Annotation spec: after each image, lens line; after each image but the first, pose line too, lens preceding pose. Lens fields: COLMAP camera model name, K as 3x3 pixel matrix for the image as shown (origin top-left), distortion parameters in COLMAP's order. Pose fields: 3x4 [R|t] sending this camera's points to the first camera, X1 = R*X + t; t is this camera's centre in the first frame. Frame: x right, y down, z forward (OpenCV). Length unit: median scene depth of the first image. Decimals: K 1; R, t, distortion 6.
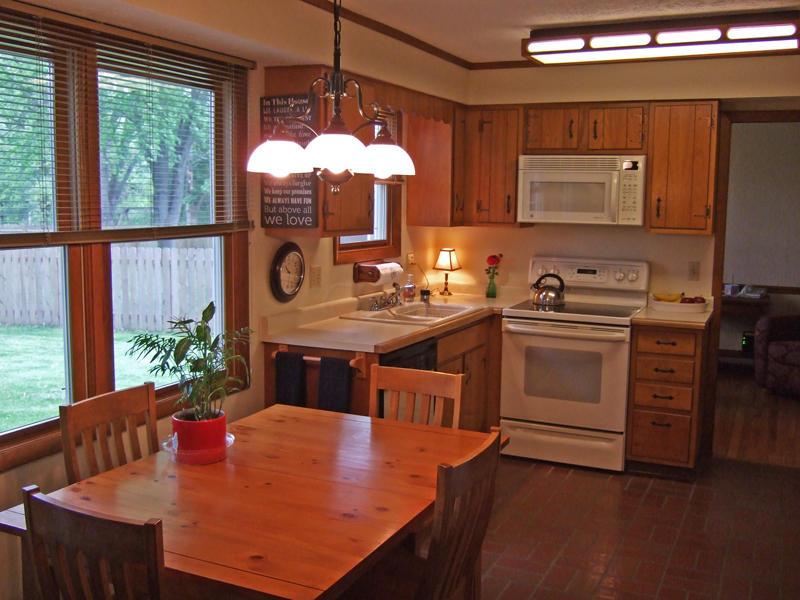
lens RADIAL K [[841.5, 0, 401.5], [0, 841.5, 301.4], [0, 0, 1]] dist [-0.044318, 0.000000]
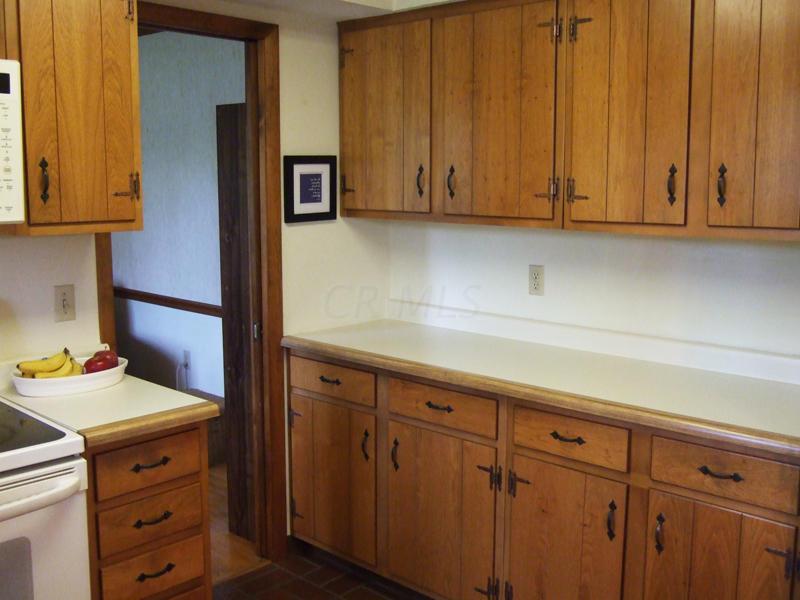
lens RADIAL K [[841.5, 0, 401.9], [0, 841.5, 297.0], [0, 0, 1]] dist [-0.044318, 0.000000]
pose [[0.302067, -0.149368, 0.941512, -0.071378], [0.109136, 0.986573, 0.121503, -0.081149], [-0.947019, 0.066051, 0.314312, 0.659780]]
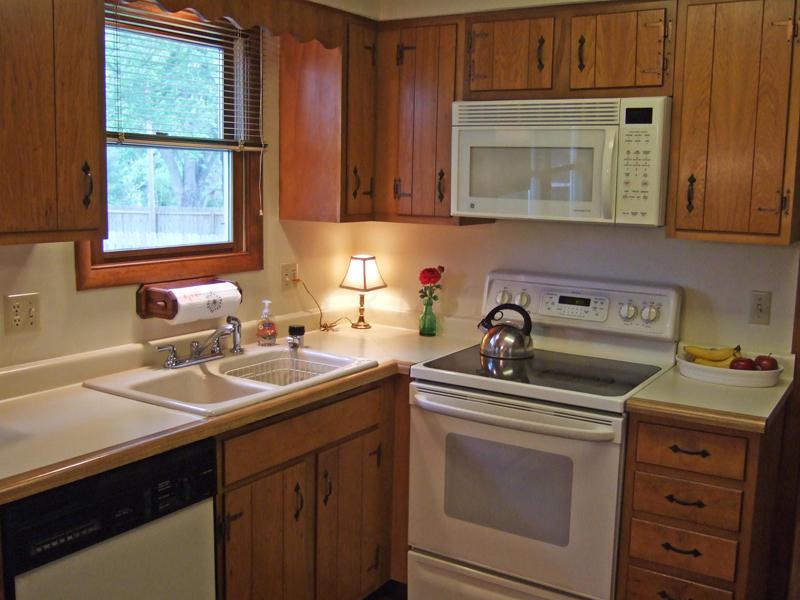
lens RADIAL K [[841.5, 0, 399.6], [0, 841.5, 298.2], [0, 0, 1]] dist [-0.044318, 0.000000]
pose [[0.990818, 0.025202, -0.132834, 0.188713], [-0.023139, 0.999587, 0.017048, -0.047660], [0.133209, -0.013817, 0.990992, 0.425078]]
